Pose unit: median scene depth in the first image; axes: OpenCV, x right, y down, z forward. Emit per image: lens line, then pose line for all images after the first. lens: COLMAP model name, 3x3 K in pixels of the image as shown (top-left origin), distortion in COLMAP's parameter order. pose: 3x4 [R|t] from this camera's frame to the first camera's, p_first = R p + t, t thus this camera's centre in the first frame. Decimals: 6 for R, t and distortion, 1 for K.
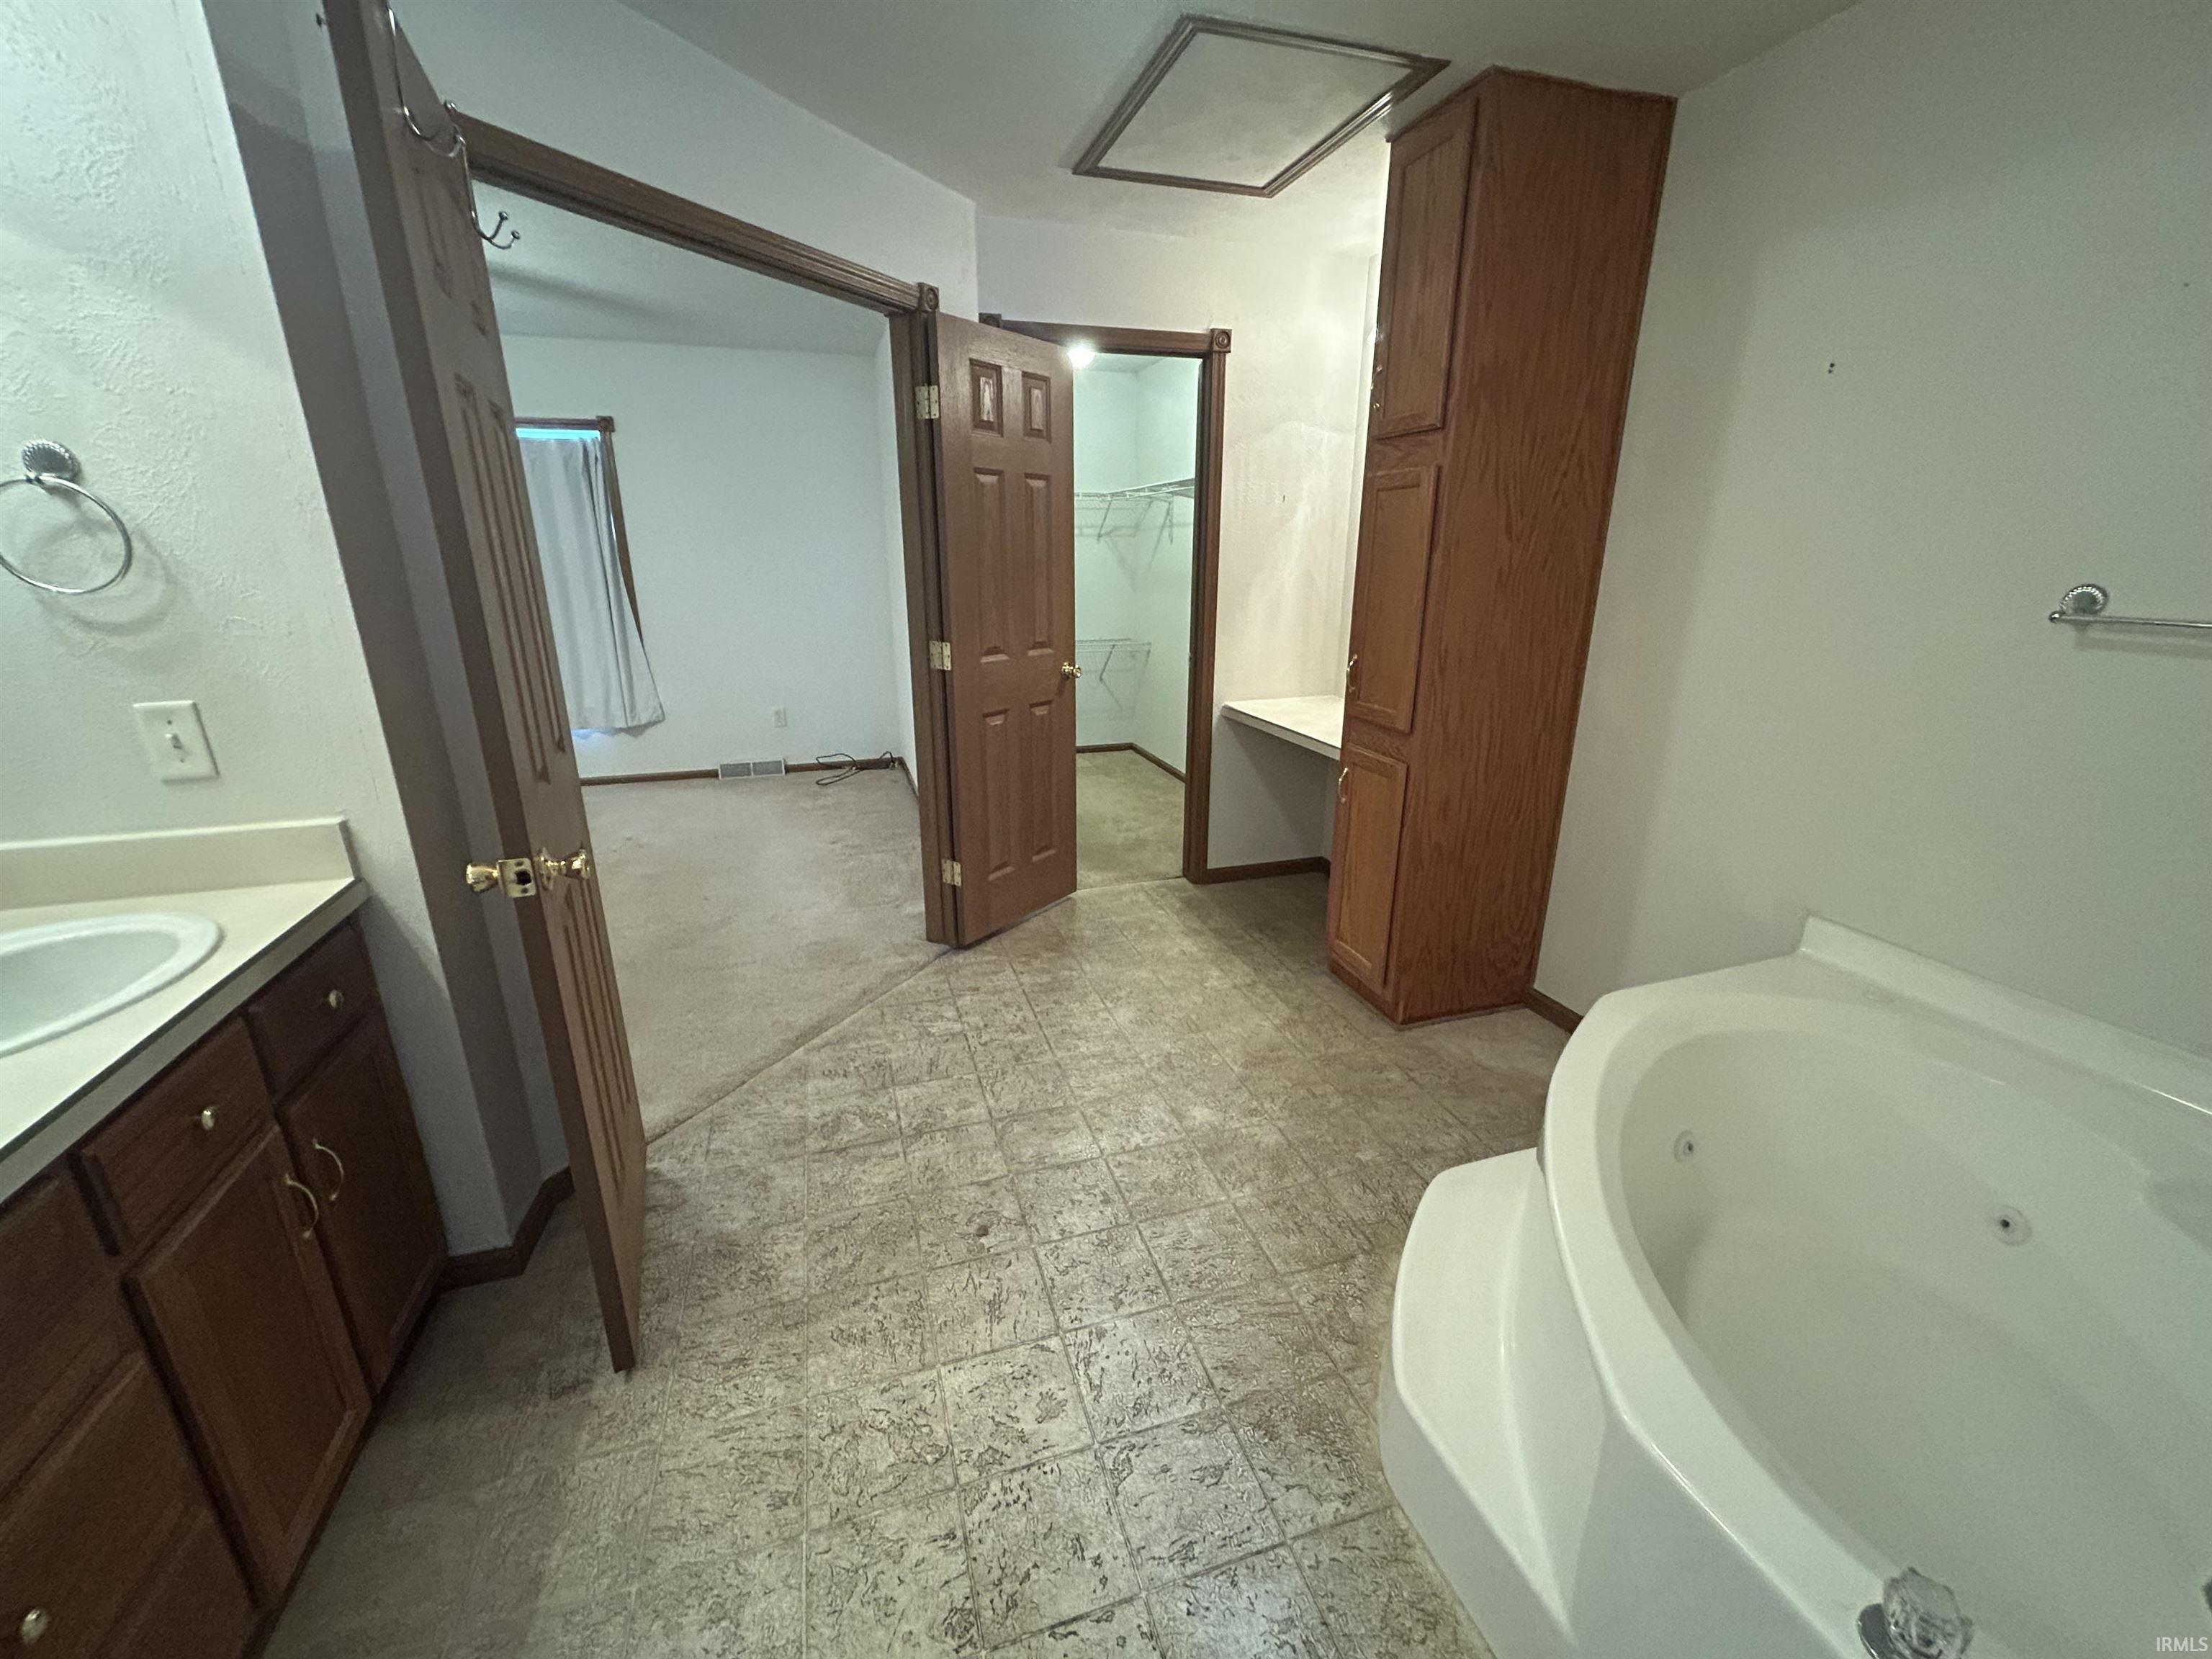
lens RADIAL K [[892.8, 0, 1107.5], [0, 892.8, 826.4], [0, 0, 1]] dist [-0.001293, 0.002589]
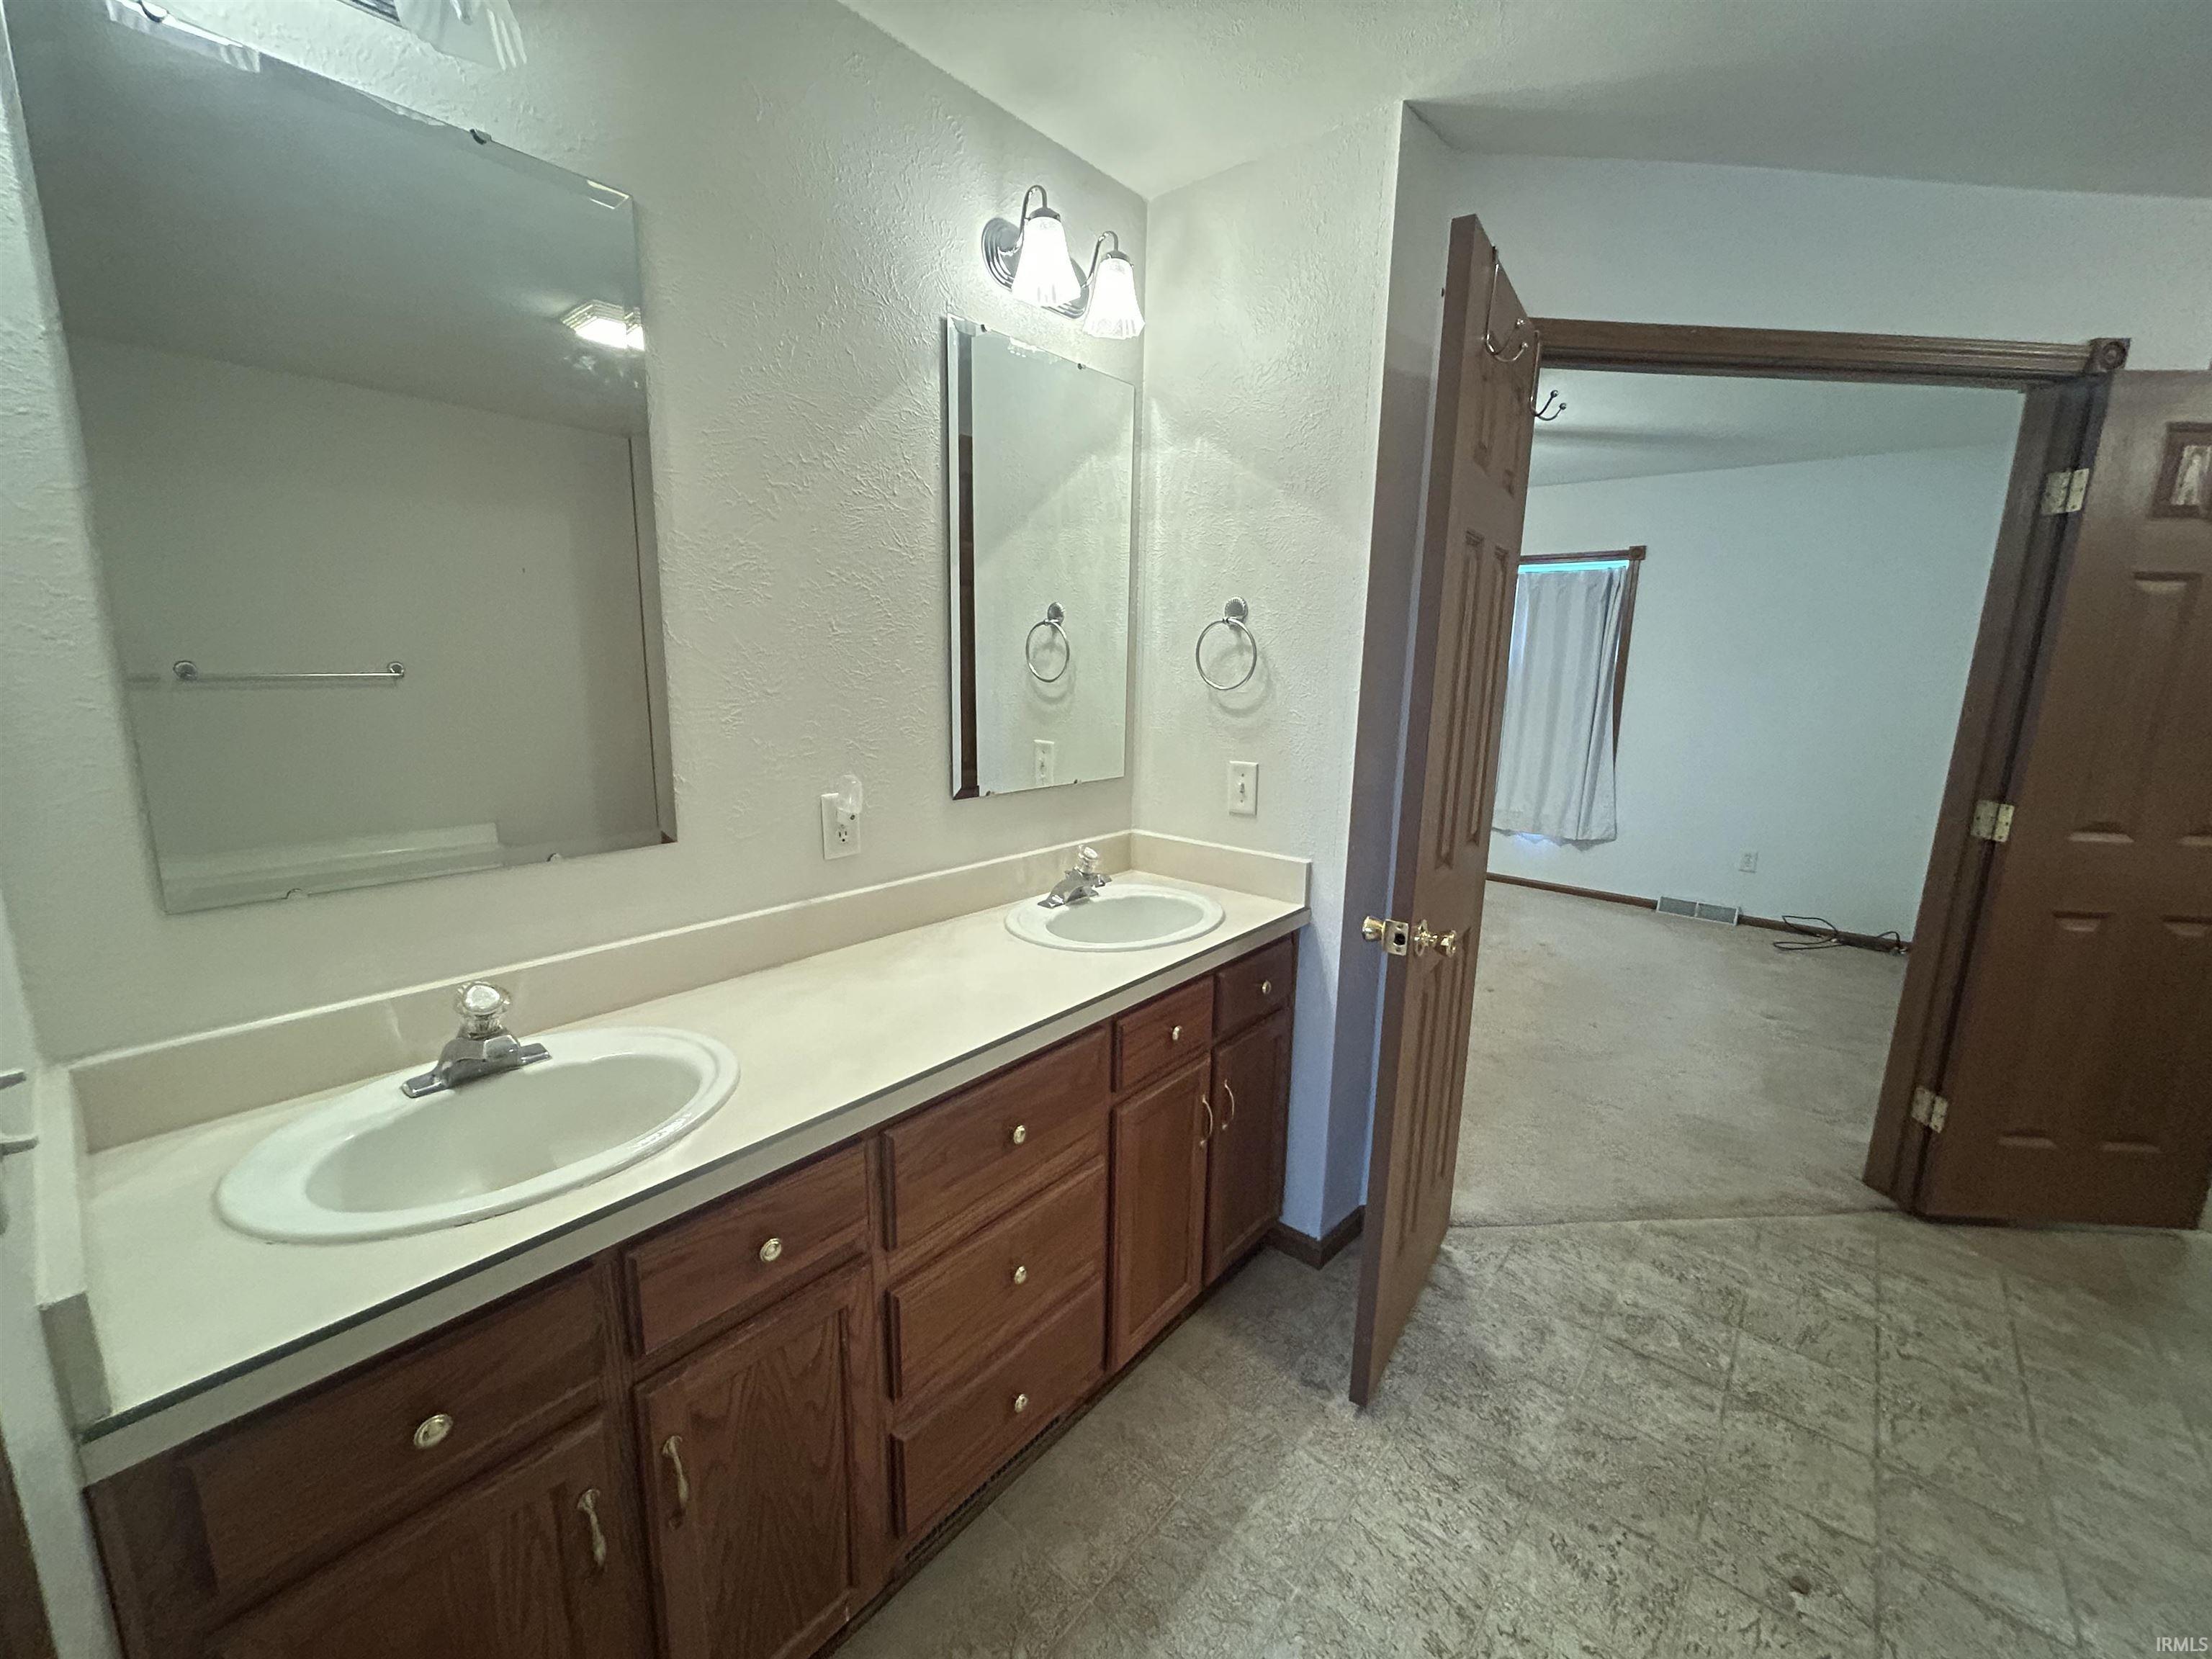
lens RADIAL K [[892.8, 0, 1107.5], [0, 892.8, 826.4], [0, 0, 1]] dist [-0.001293, 0.002589]
pose [[0.531156, 0.171665, -0.829701, 0.055358], [-0.275559, 0.961022, 0.022428, -0.003034], [0.801212, 0.216719, 0.557757, 0.003534]]
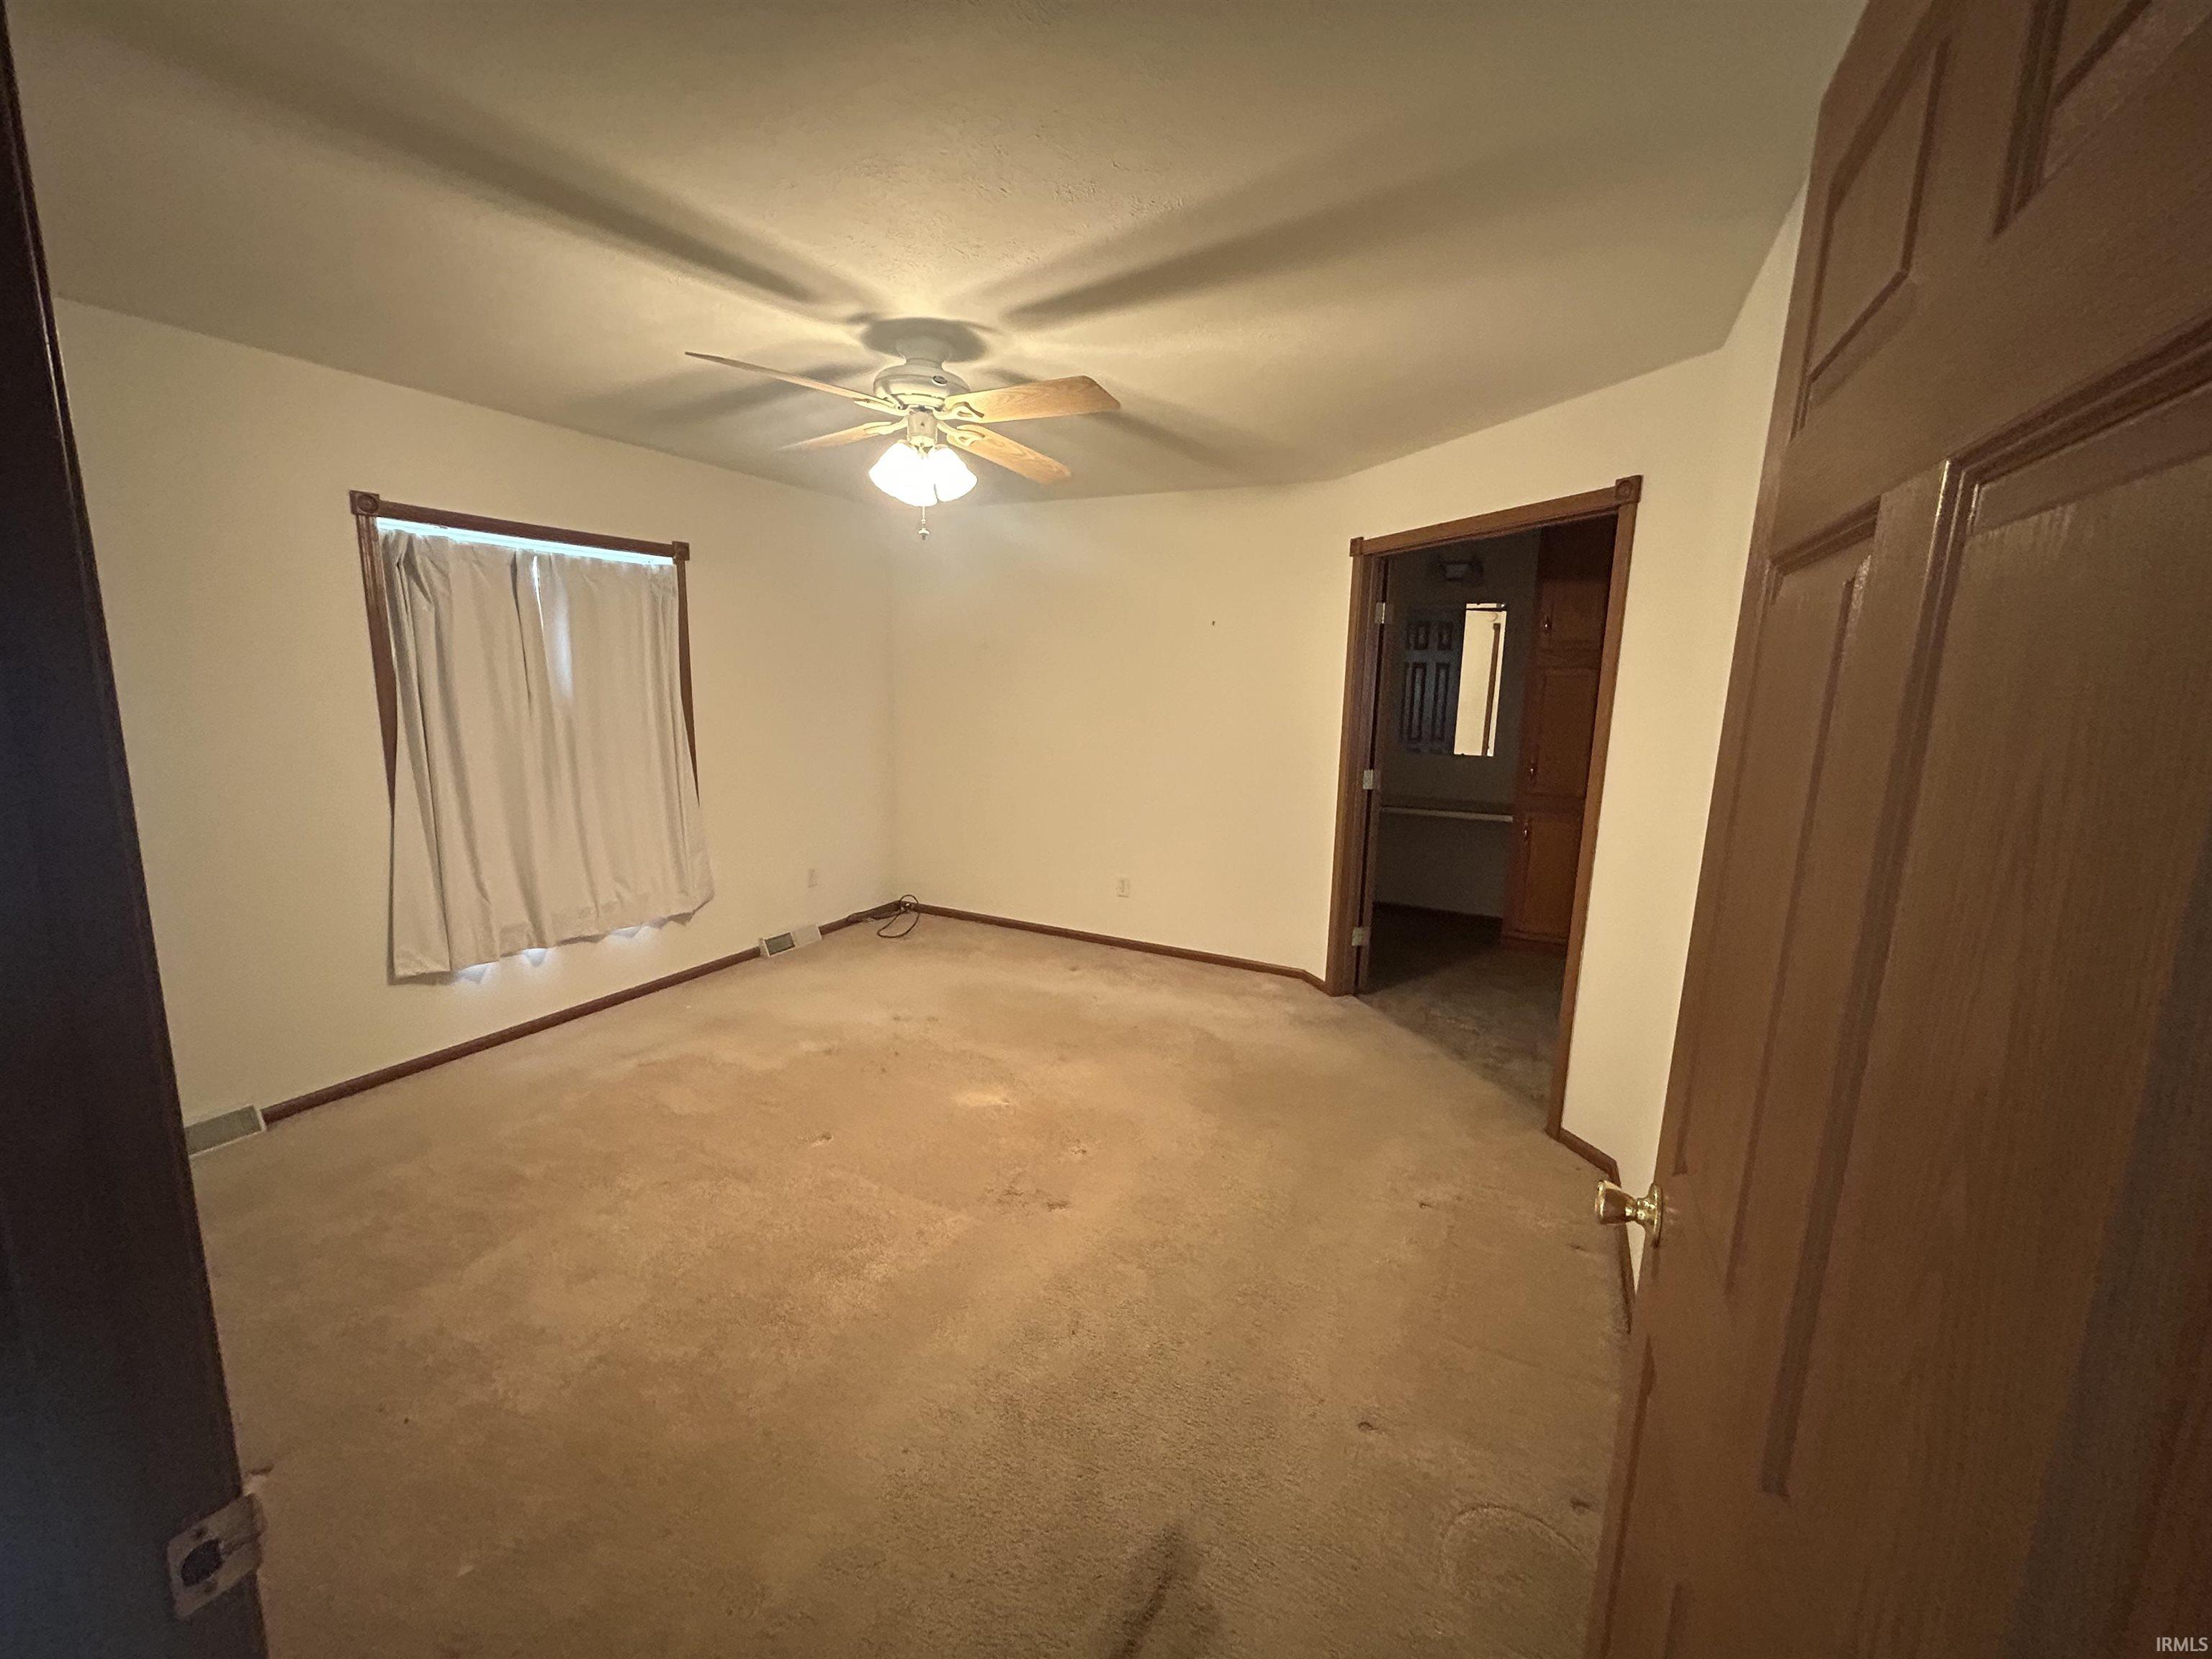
lens RADIAL K [[892.8, 0, 1107.5], [0, 892.8, 826.4], [0, 0, 1]] dist [-0.001293, 0.002589]
pose [[0.697766, -0.110189, 0.707800, -2.157884], [0.196812, 0.979562, -0.041525, -0.205574], [-0.688758, 0.168278, 0.705191, 0.433022]]
